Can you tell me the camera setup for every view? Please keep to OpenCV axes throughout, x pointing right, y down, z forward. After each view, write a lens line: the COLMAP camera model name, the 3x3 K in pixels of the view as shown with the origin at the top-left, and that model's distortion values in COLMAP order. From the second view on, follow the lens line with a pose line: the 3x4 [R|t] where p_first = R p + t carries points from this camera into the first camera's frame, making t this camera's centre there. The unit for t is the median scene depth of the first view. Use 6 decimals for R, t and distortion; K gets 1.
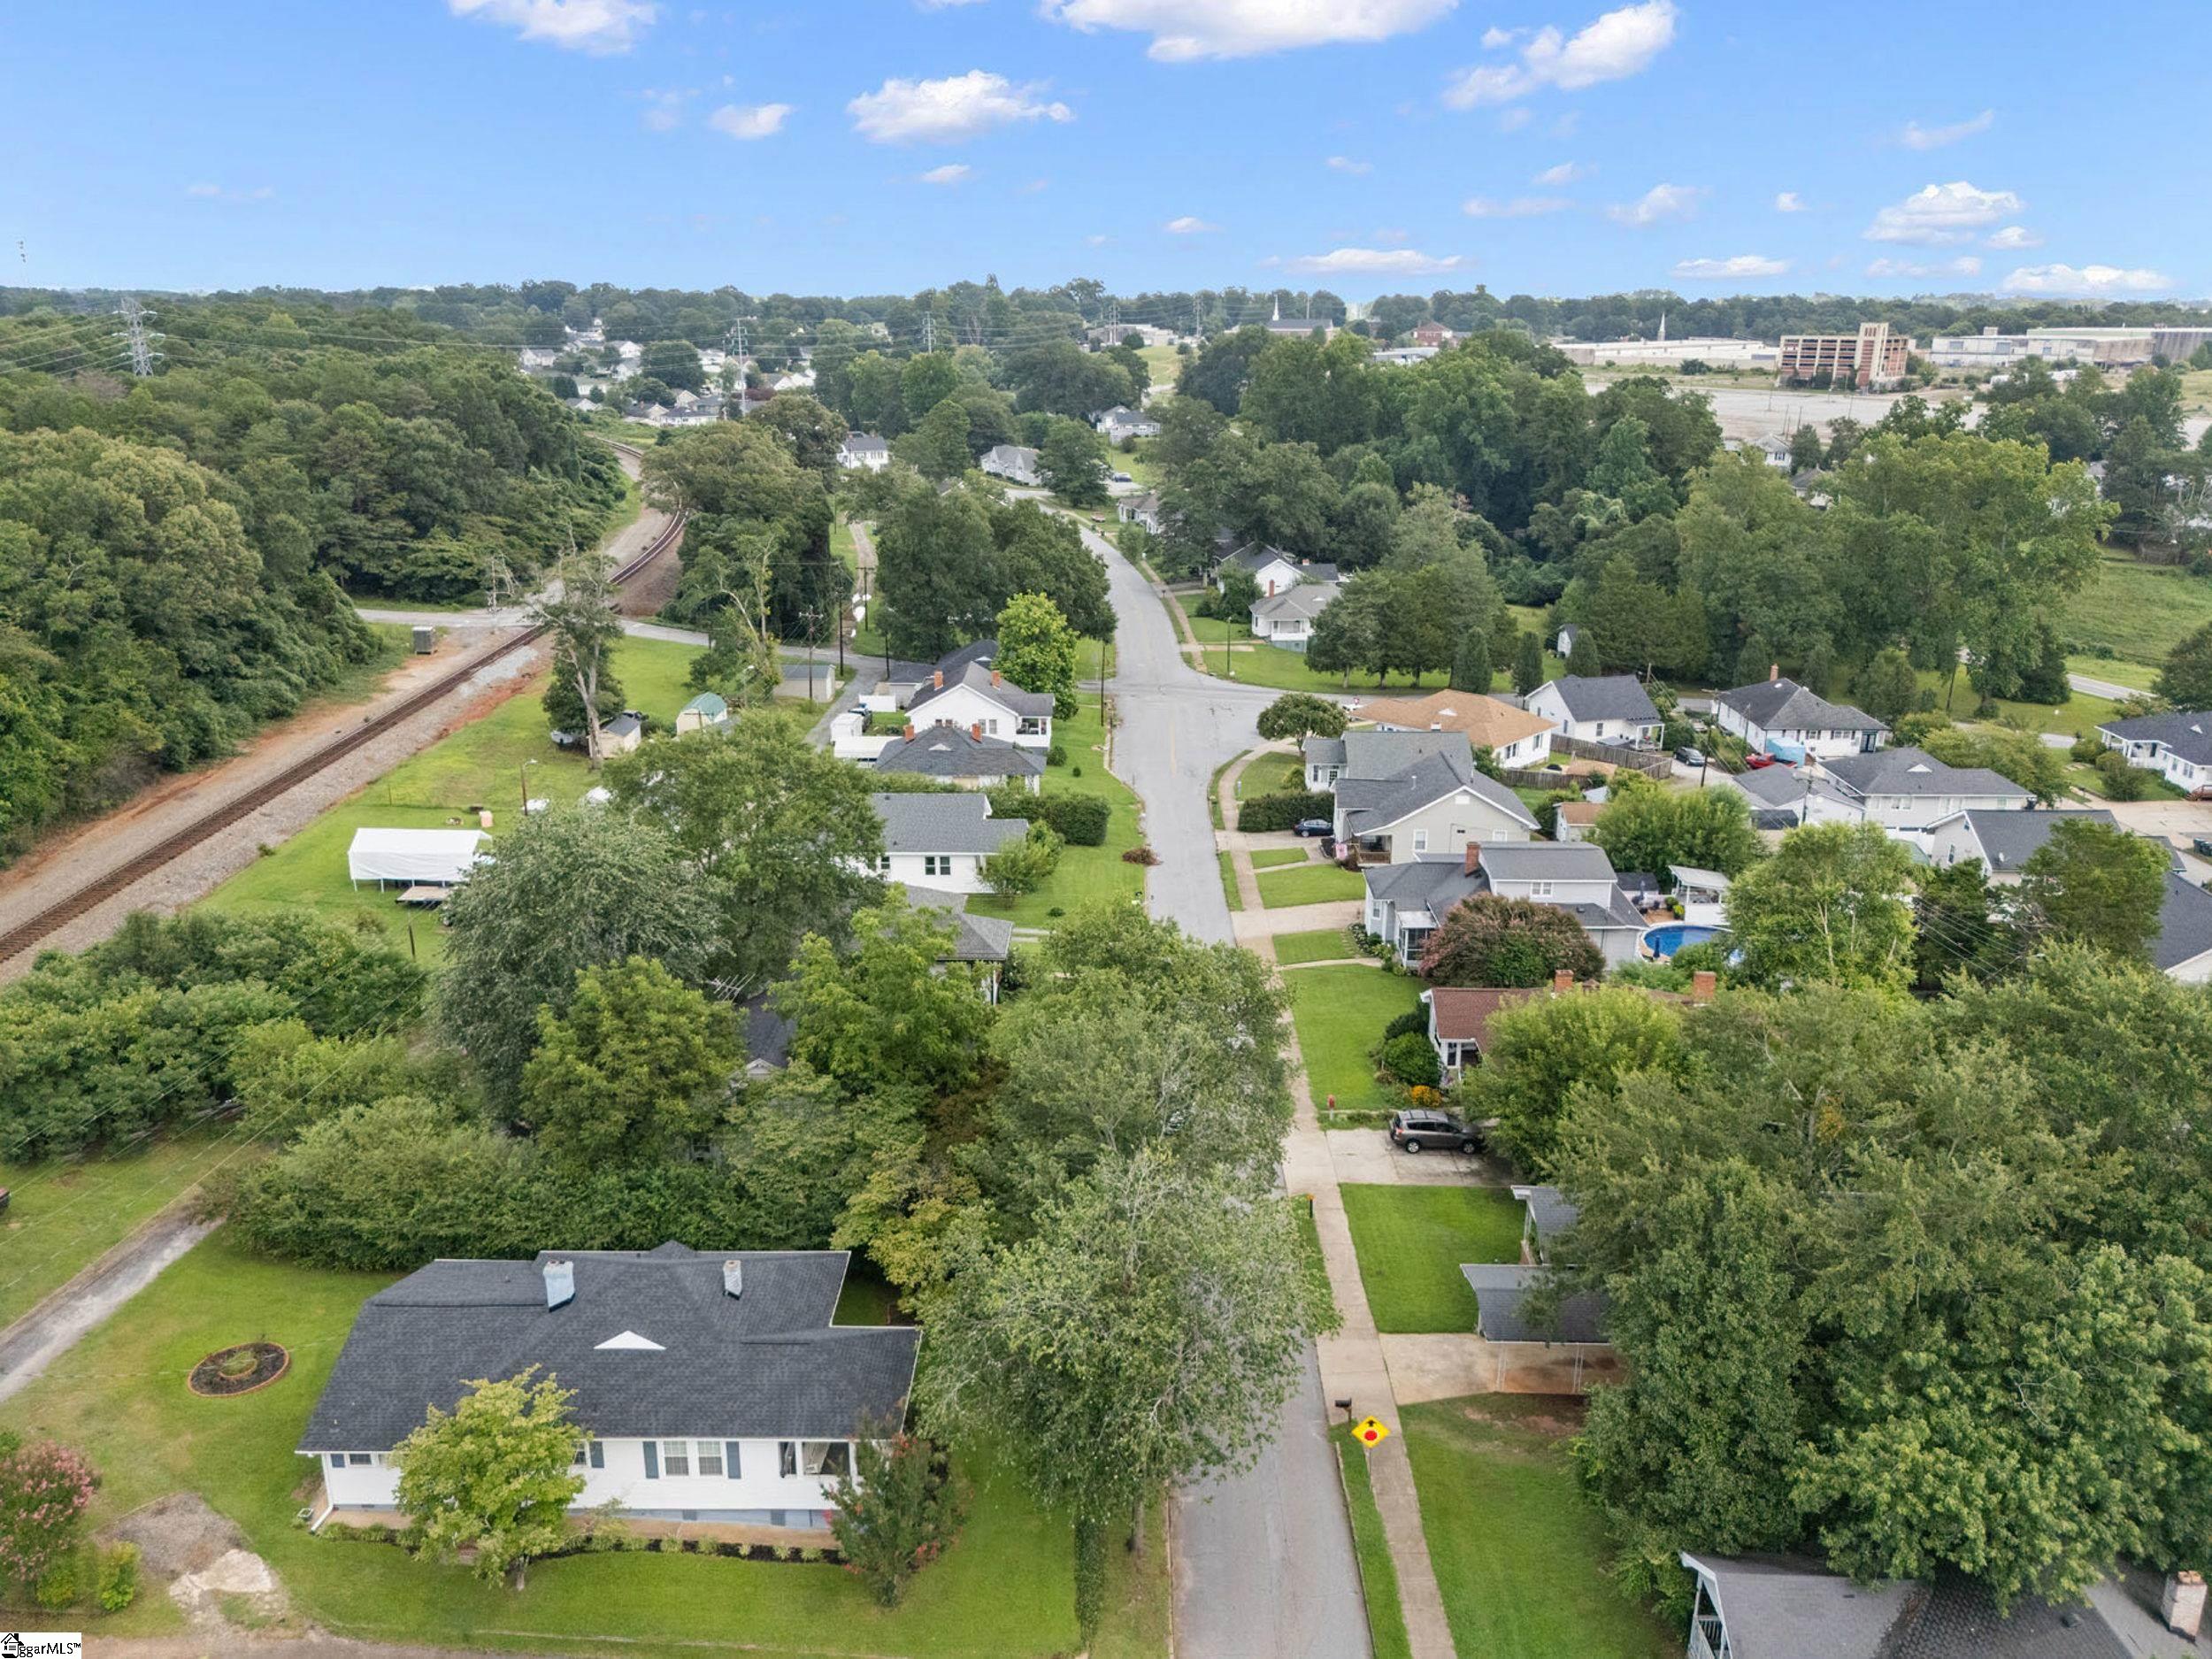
lens RADIAL K [[1645.4, 0, 1101.5], [0, 1645.4, 827.1], [0, 0, 1]] dist [0.091926, -0.113241]
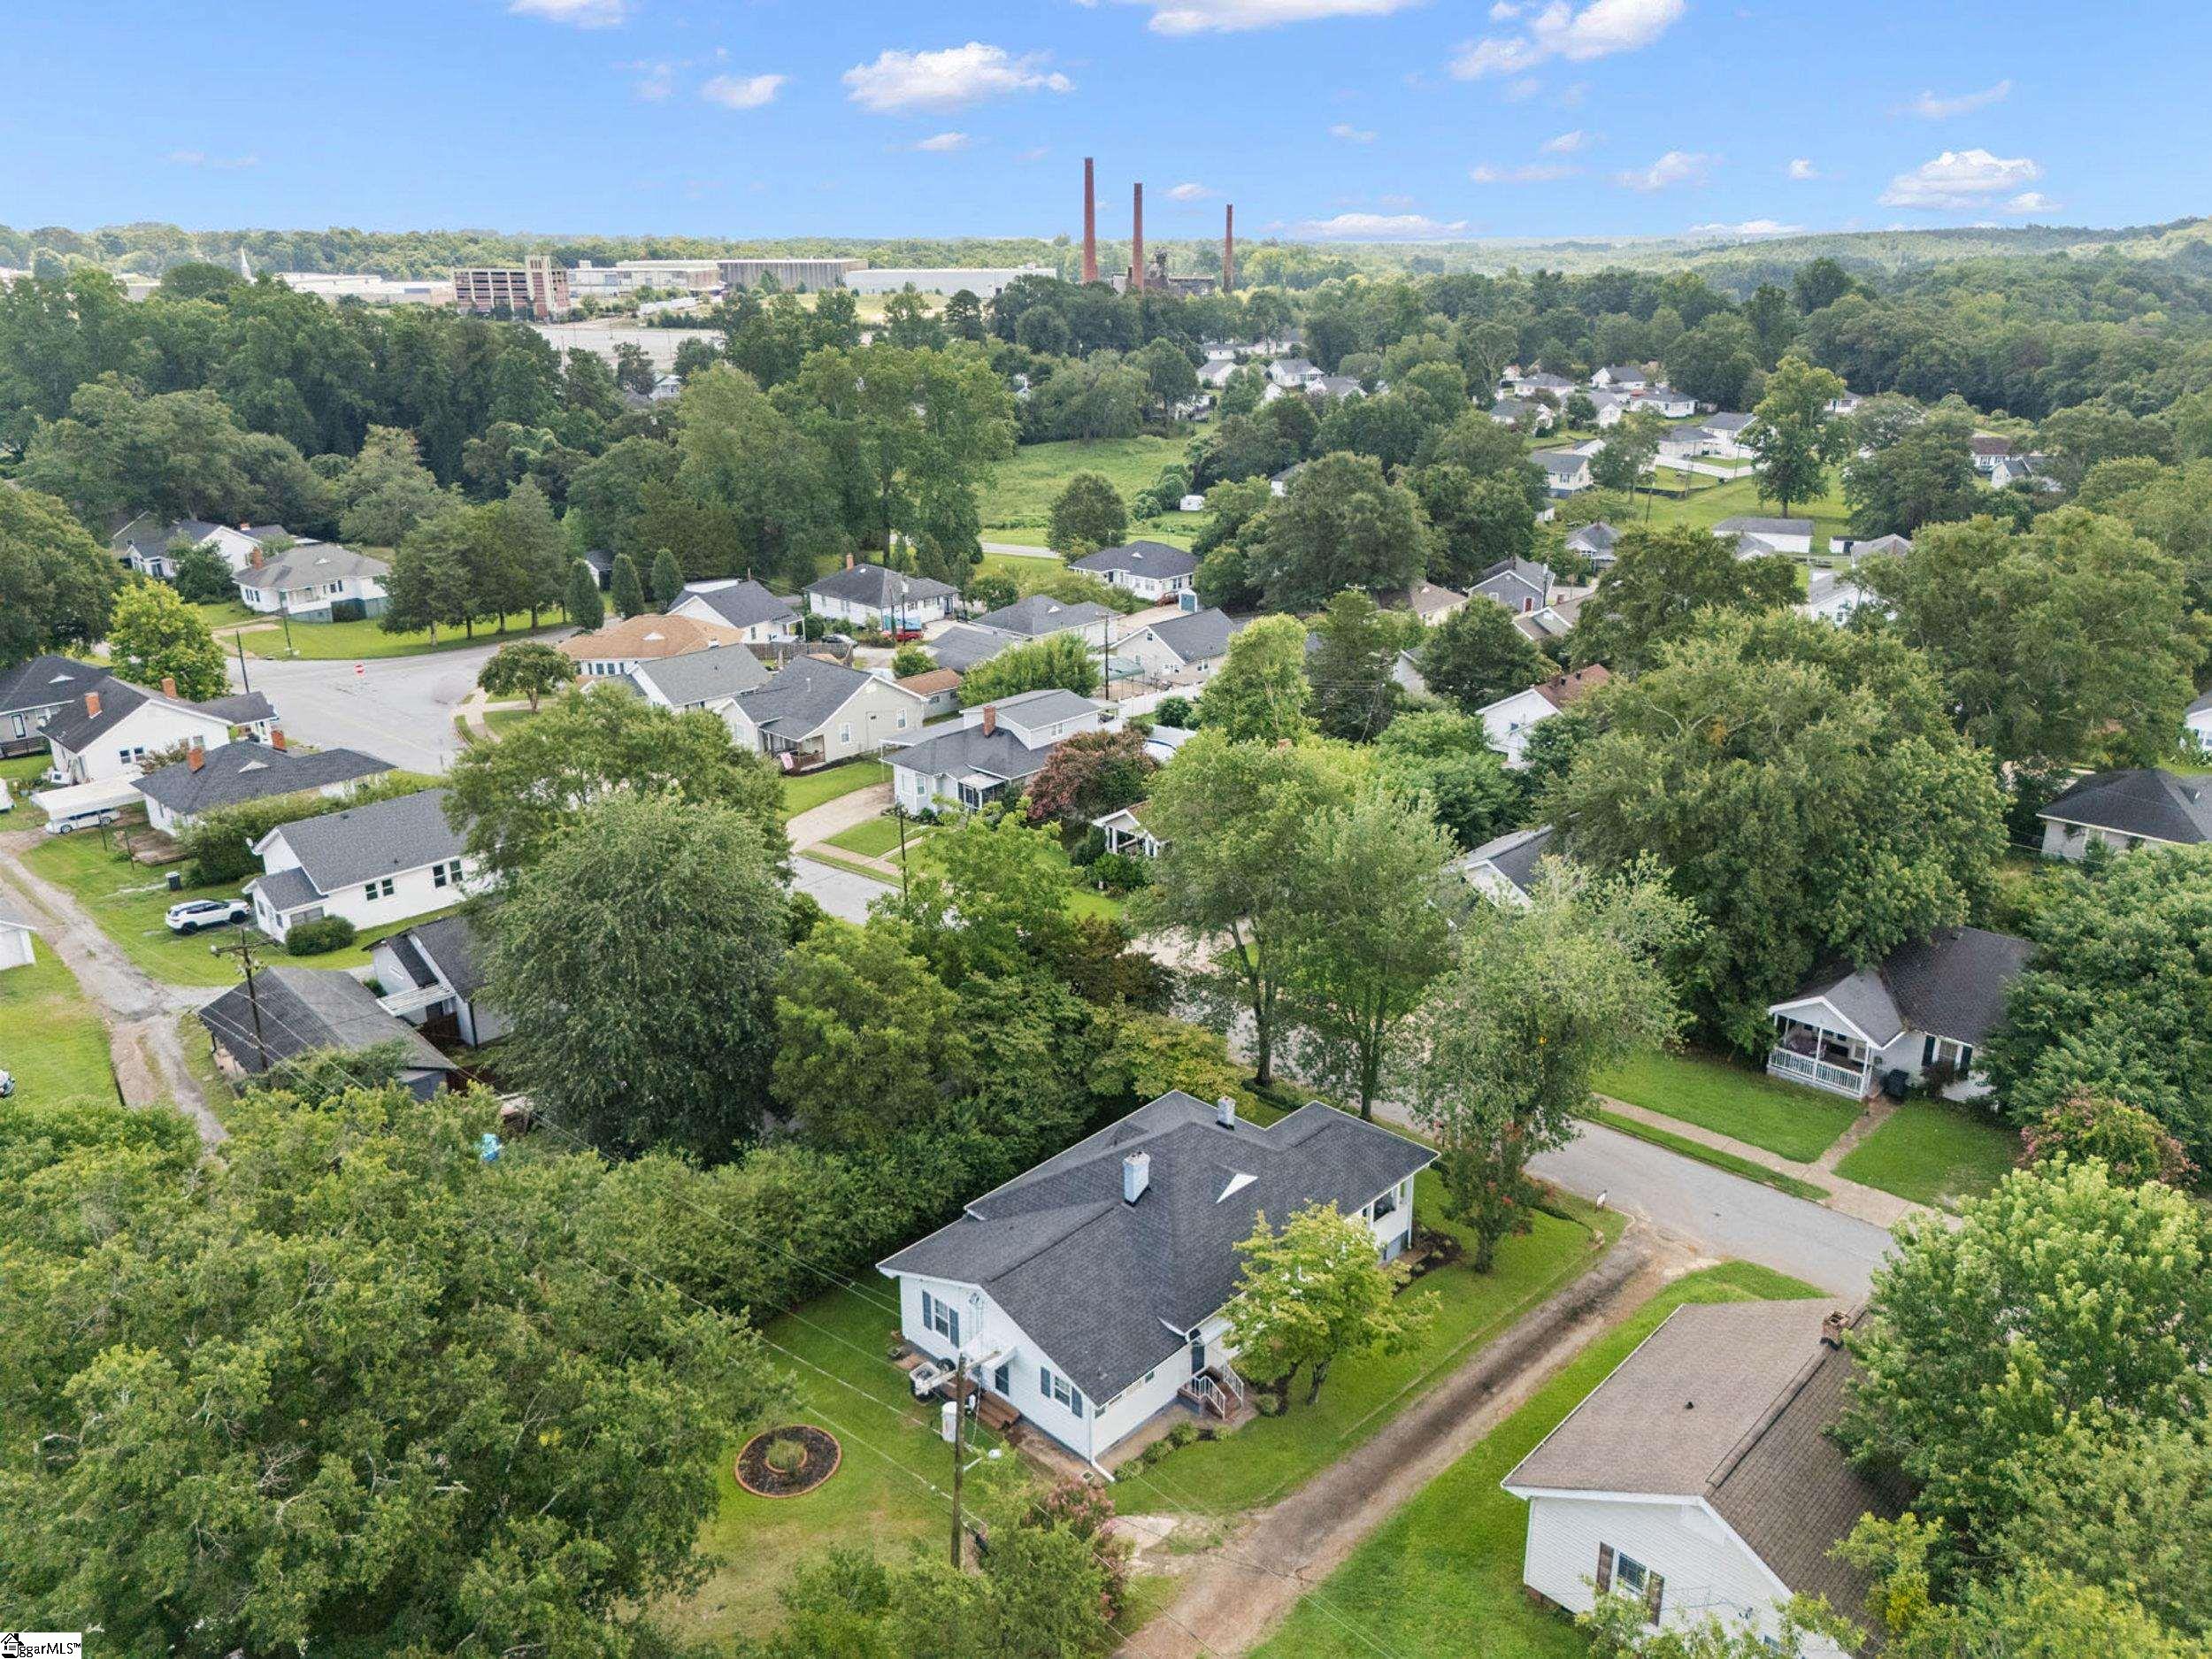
lens RADIAL K [[1645.4, 0, 1101.5], [0, 1645.4, 827.1], [0, 0, 1]] dist [0.091926, -0.113241]
pose [[0.680182, -0.254060, 0.687609, -0.370400], [0.230280, 0.964589, 0.128607, -0.027269], [-0.695934, 0.070866, 0.714601, 0.098644]]
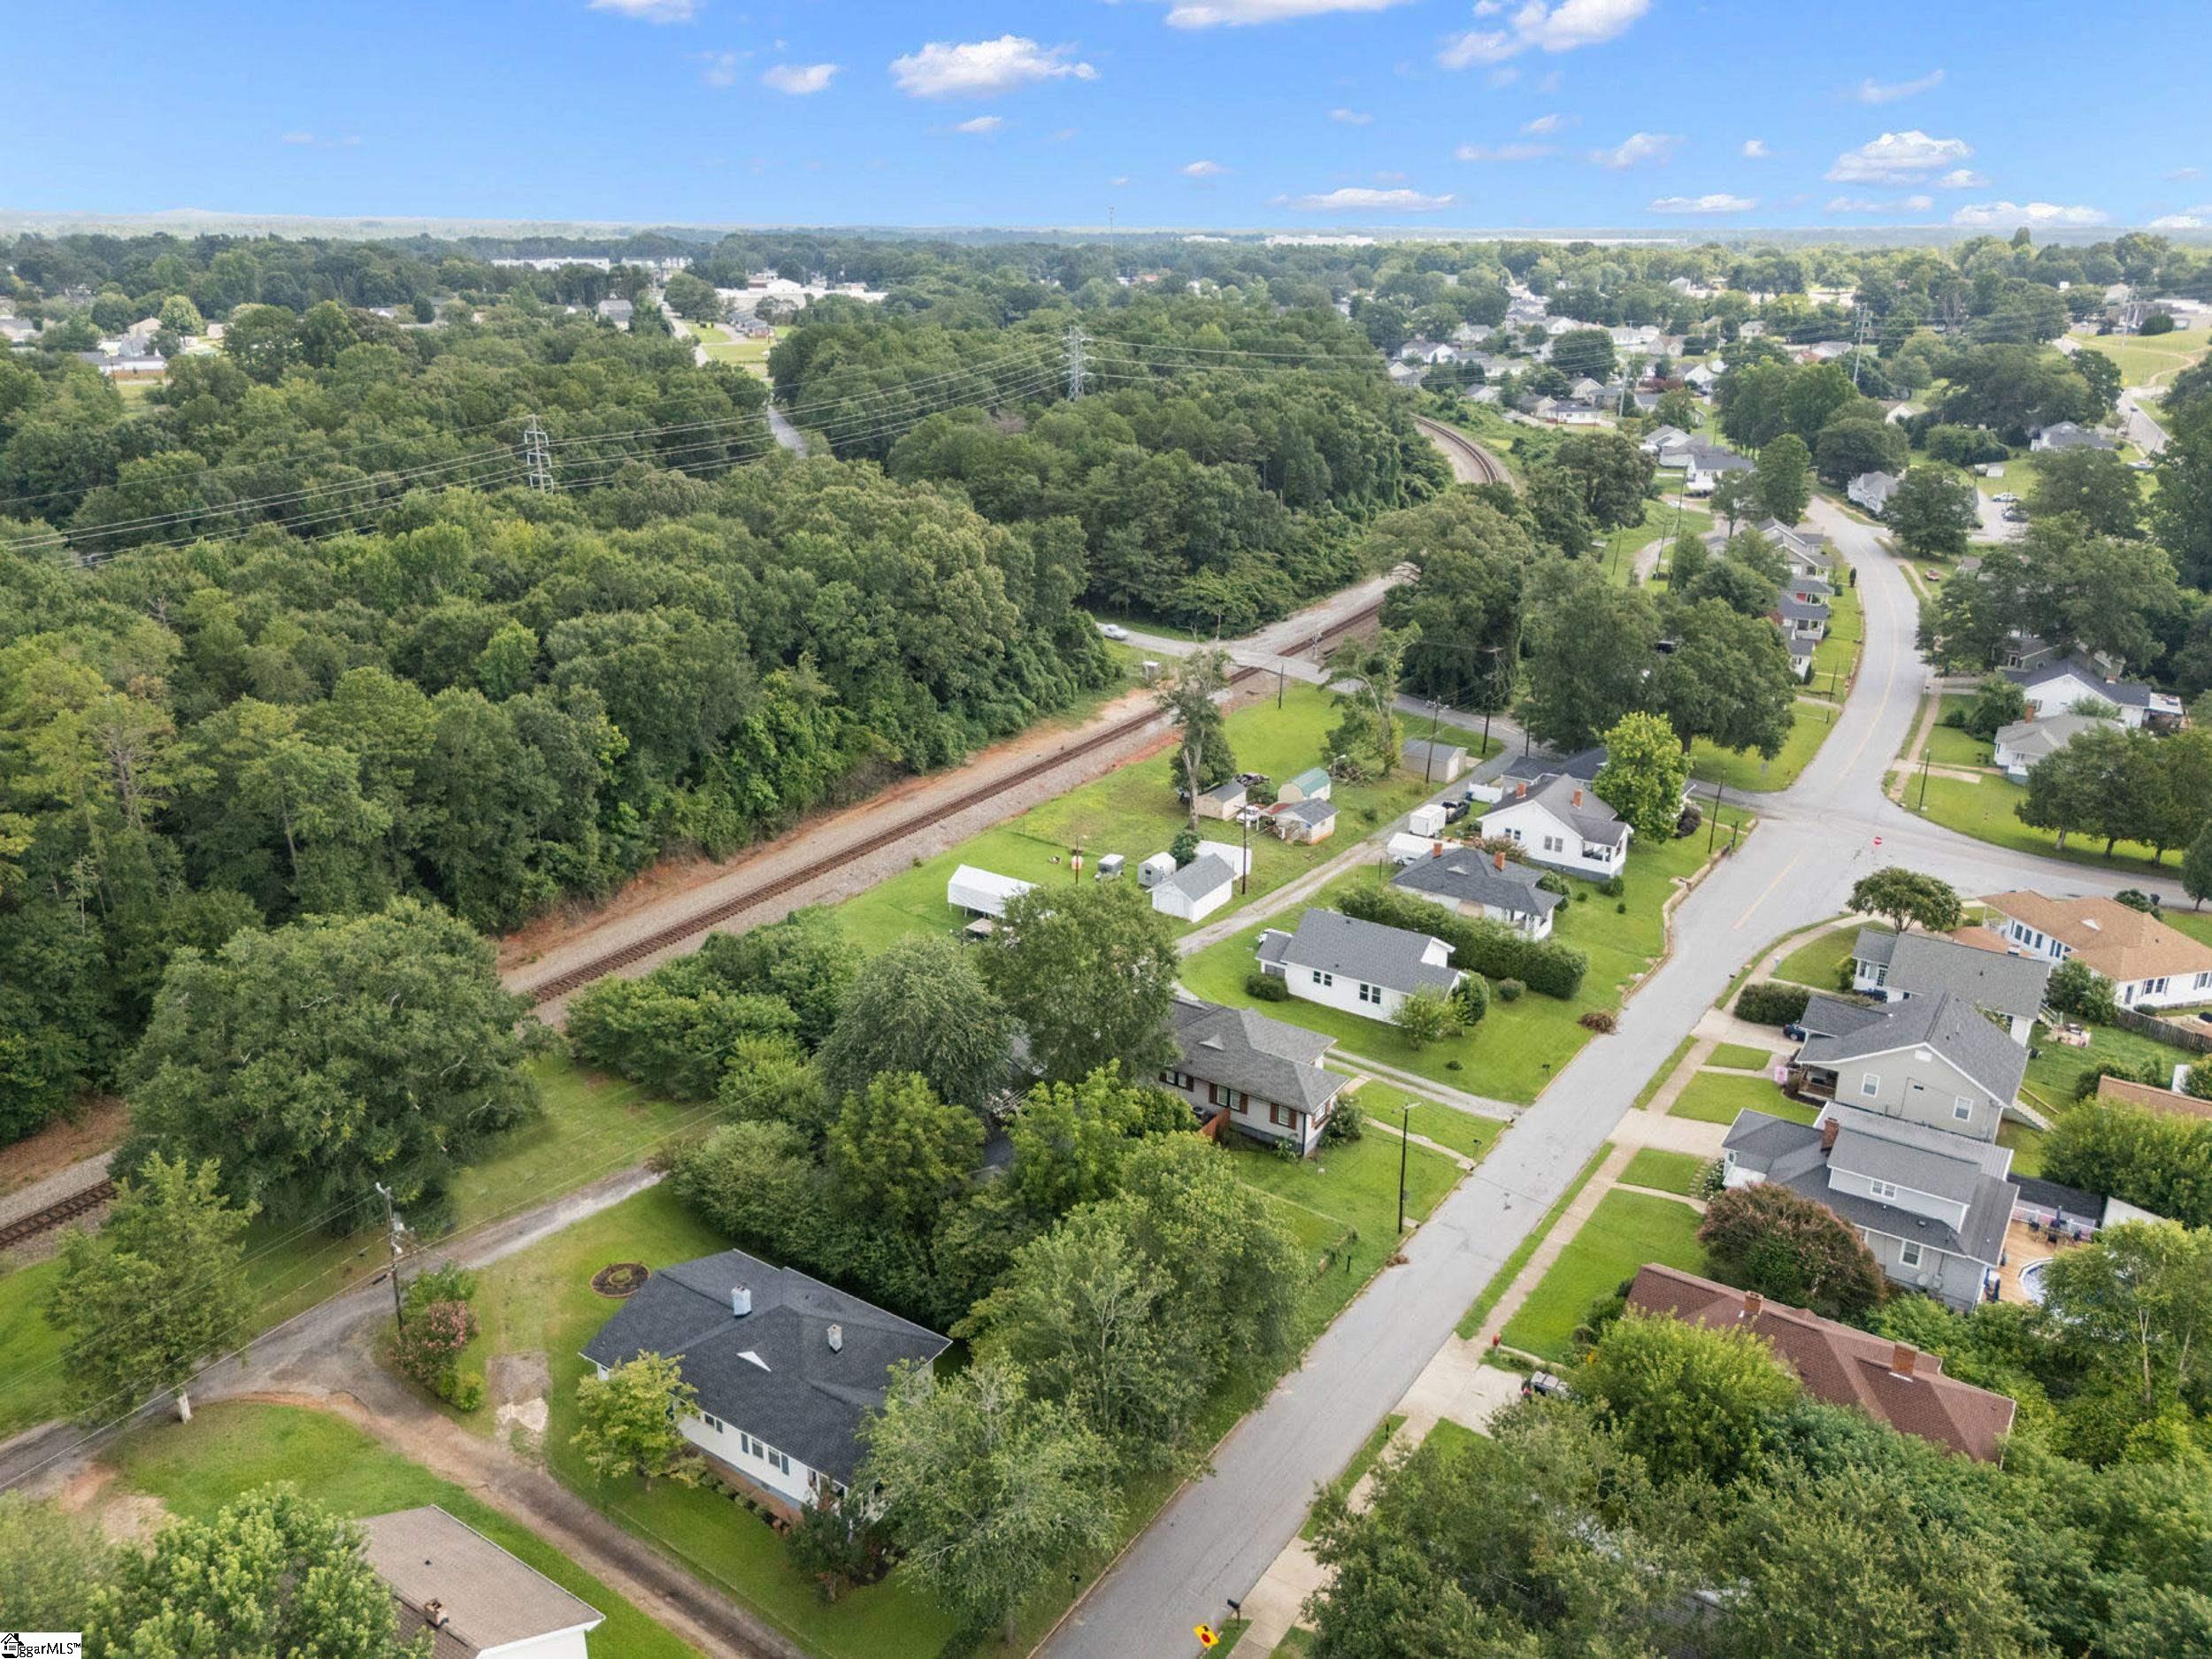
lens RADIAL K [[1645.4, 0, 1101.5], [0, 1645.4, 827.1], [0, 0, 1]] dist [0.091926, -0.113241]
pose [[0.836539, 0.185461, -0.515564, 0.242649], [-0.162449, 0.982614, 0.089885, -0.126597], [0.523271, 0.008561, 0.852123, -0.041044]]
